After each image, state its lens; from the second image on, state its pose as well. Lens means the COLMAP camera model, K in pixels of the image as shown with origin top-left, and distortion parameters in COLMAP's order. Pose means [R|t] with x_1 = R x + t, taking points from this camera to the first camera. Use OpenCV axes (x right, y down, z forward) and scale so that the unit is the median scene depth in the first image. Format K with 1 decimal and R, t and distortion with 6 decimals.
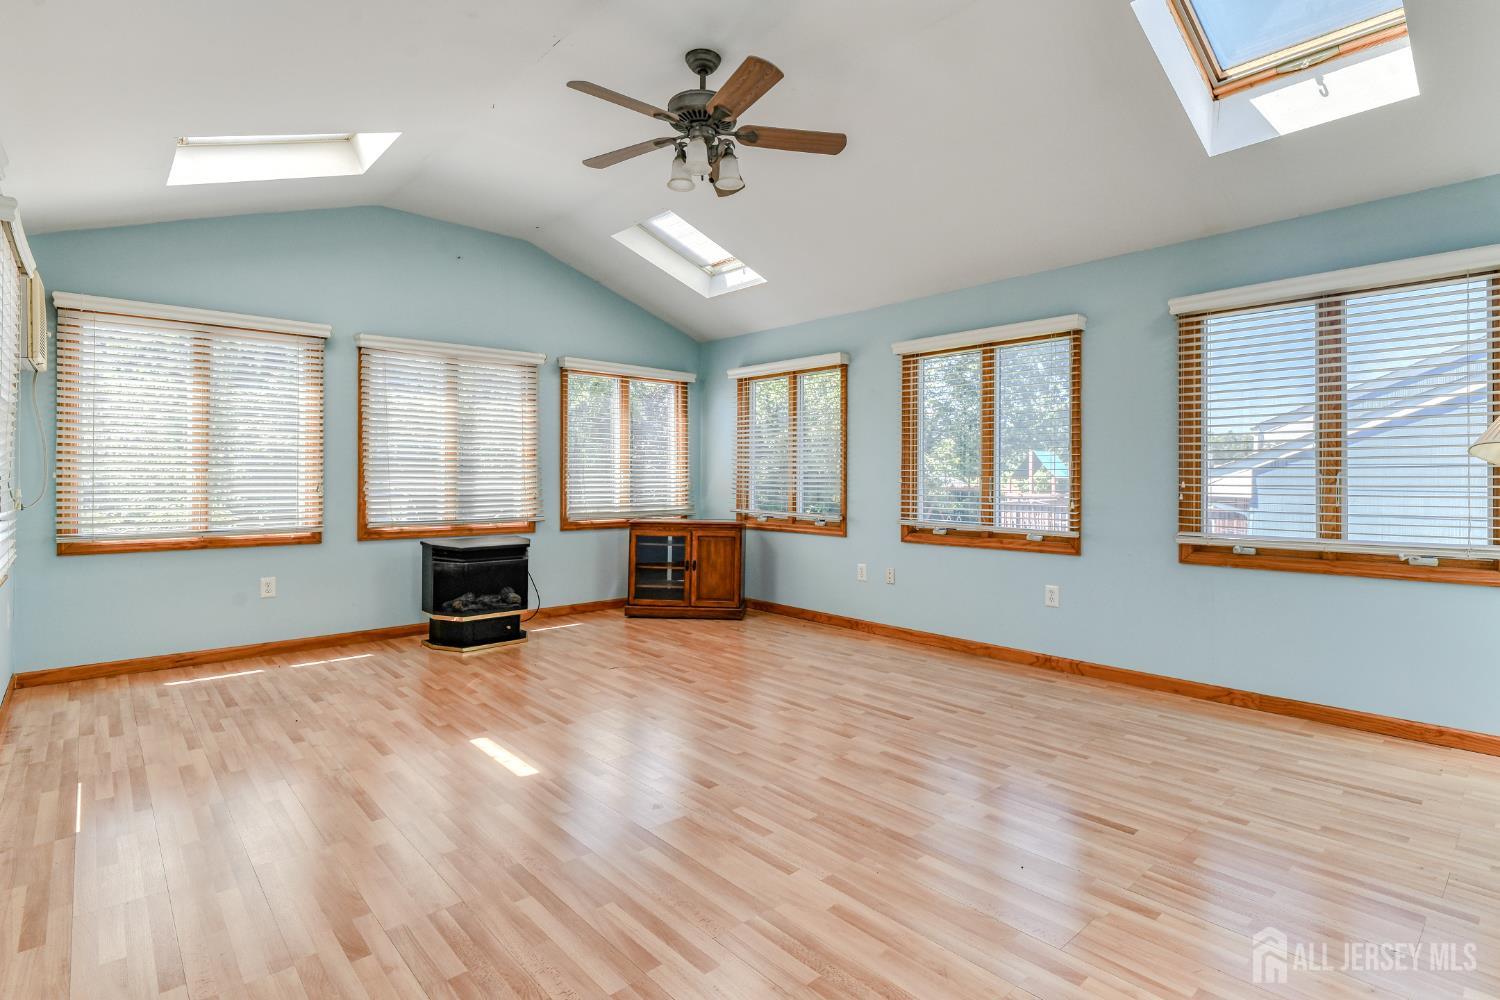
lens RADIAL K [[751.7, 0, 773.8], [0, 751.7, 483.5], [0, 0, 1]] dist [0.002682, -0.011344]
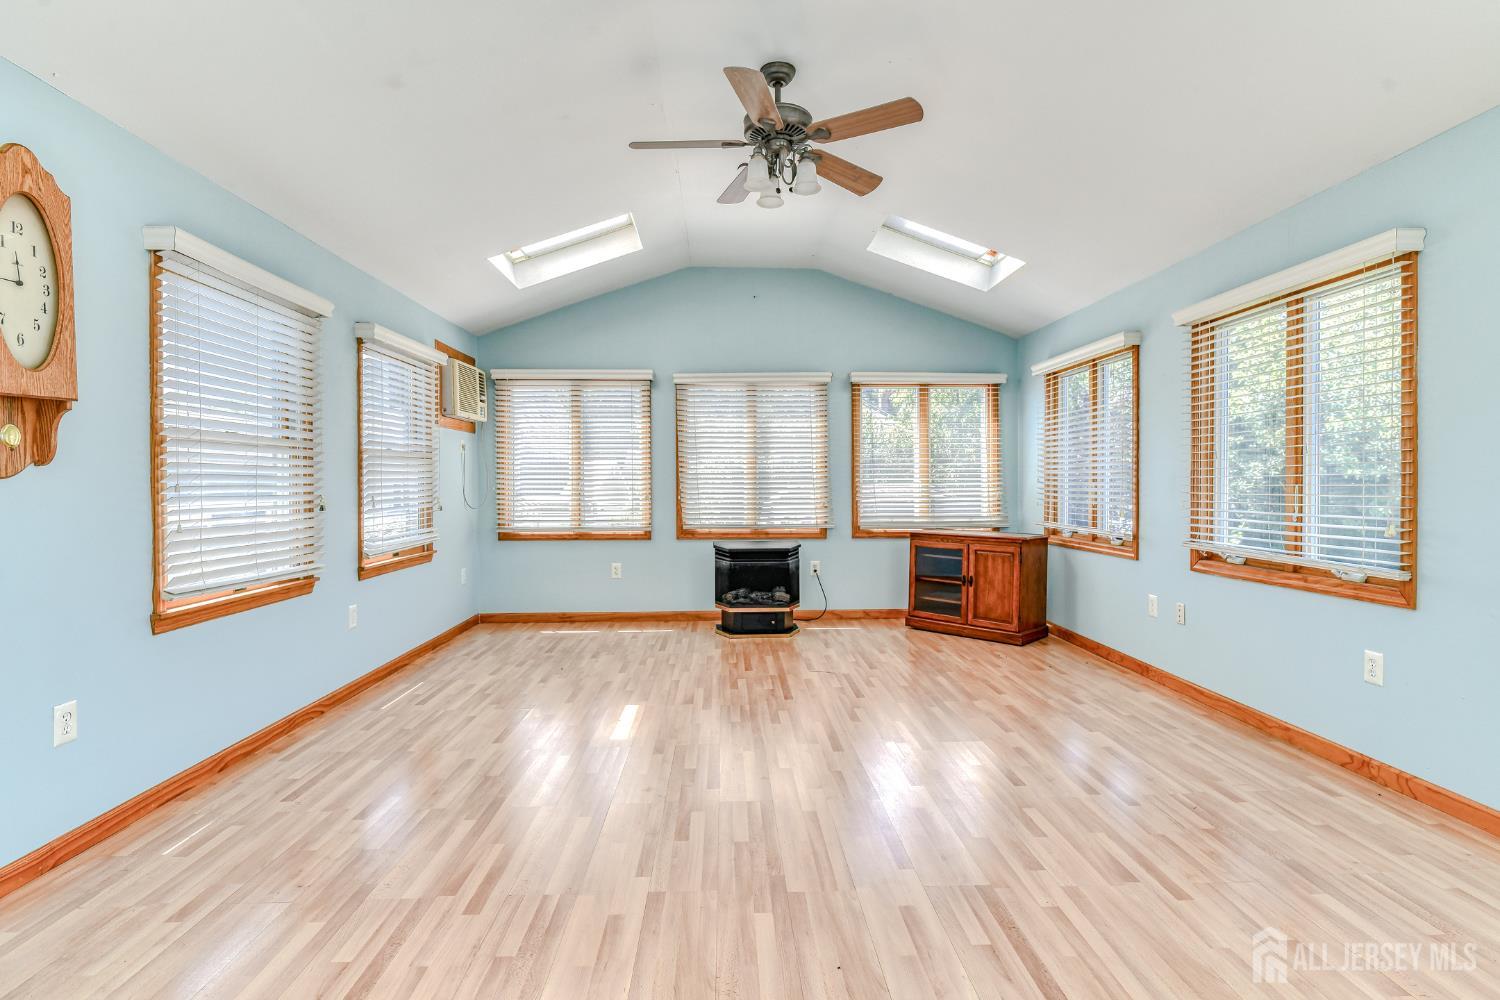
lens RADIAL K [[741.8, 0, 750.0], [0, 741.8, 500.0], [0, 0, 1]] dist [0.002182, -0.010309]
pose [[0.752872, 0.007286, -0.658127, 0.323328], [0.000974, 0.999925, 0.012185, -0.003711], [0.658166, -0.009815, 0.752809, 0.137368]]
